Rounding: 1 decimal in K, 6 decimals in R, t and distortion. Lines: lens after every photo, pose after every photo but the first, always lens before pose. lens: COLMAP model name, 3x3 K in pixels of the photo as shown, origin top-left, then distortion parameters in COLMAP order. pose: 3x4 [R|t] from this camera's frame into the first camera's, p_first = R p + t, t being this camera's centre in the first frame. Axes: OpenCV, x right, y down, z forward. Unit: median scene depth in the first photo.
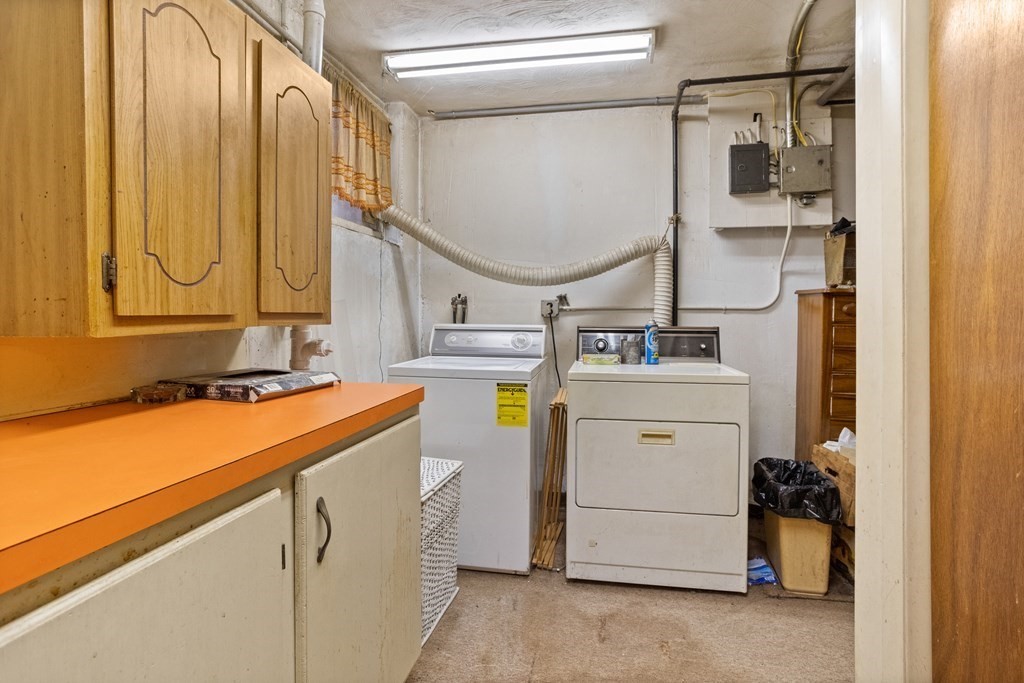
lens RADIAL K [[500.8, 0, 528.1], [0, 500.8, 319.8], [0, 0, 1]] dist [-0.026996, 0.006487]
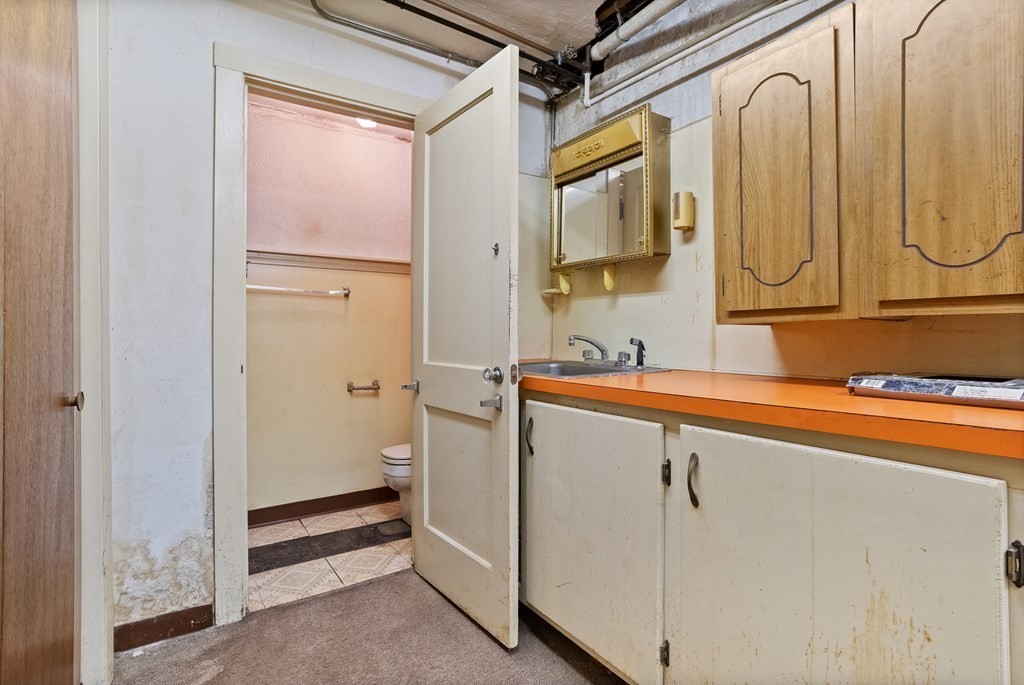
lens RADIAL K [[500.8, 0, 504.0], [0, 500.8, 337.7], [0, 0, 1]] dist [-0.026996, 0.006487]
pose [[-0.714960, 0.003635, -0.699156, 0.704832], [-0.002079, 0.999971, 0.007325, 0.057105], [0.699162, 0.006691, -0.714932, 1.390409]]
